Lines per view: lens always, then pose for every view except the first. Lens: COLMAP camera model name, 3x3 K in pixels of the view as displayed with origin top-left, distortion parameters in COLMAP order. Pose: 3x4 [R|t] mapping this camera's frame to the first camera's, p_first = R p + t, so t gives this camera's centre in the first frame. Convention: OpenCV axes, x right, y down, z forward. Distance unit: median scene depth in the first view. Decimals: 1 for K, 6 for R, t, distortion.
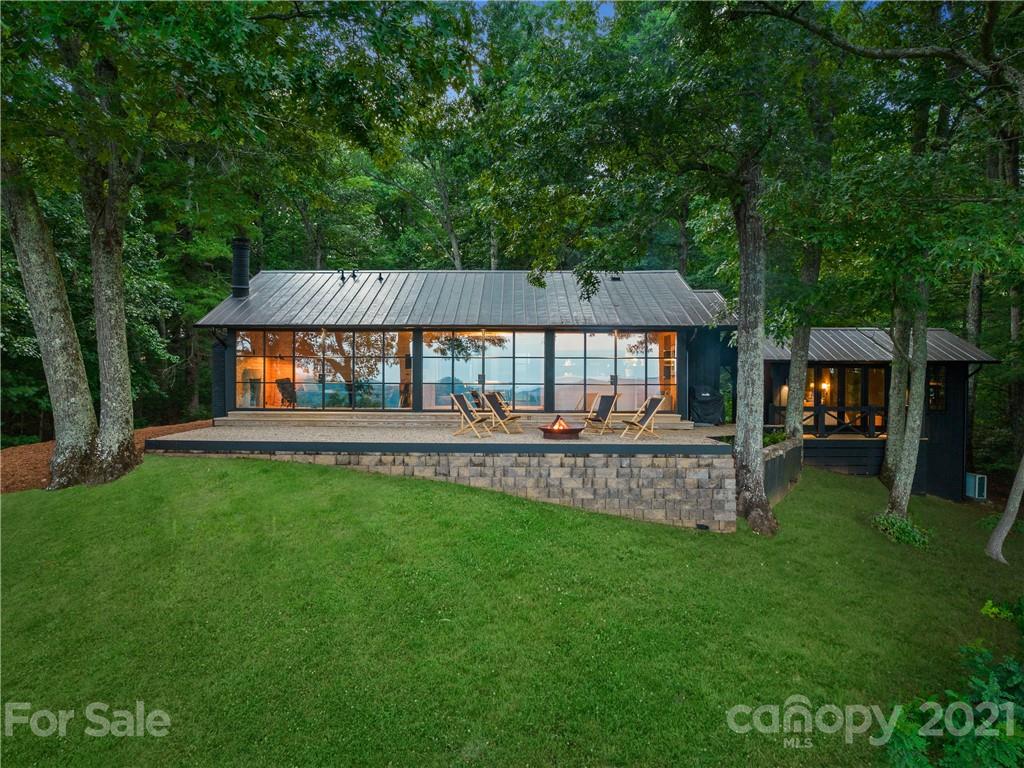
lens RADIAL K [[709.1, 0, 468.6], [0, 709.1, 382.2], [0, 0, 1]] dist [-0.064604, 0.050382]
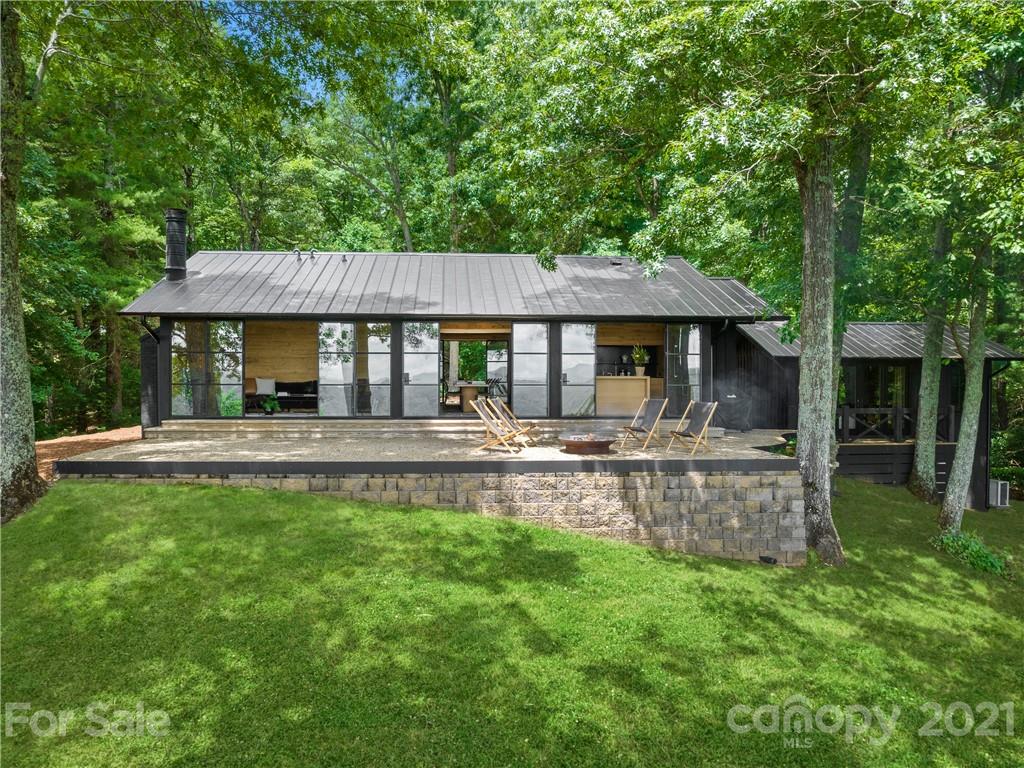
lens RADIAL K [[709.1, 0, 468.6], [0, 709.1, 382.2], [0, 0, 1]] dist [-0.064604, 0.050382]
pose [[0.995465, -0.003063, 0.095083, -0.085733], [0.002840, 0.999993, 0.002475, -0.003770], [-0.095090, -0.002193, 0.995466, 0.208704]]
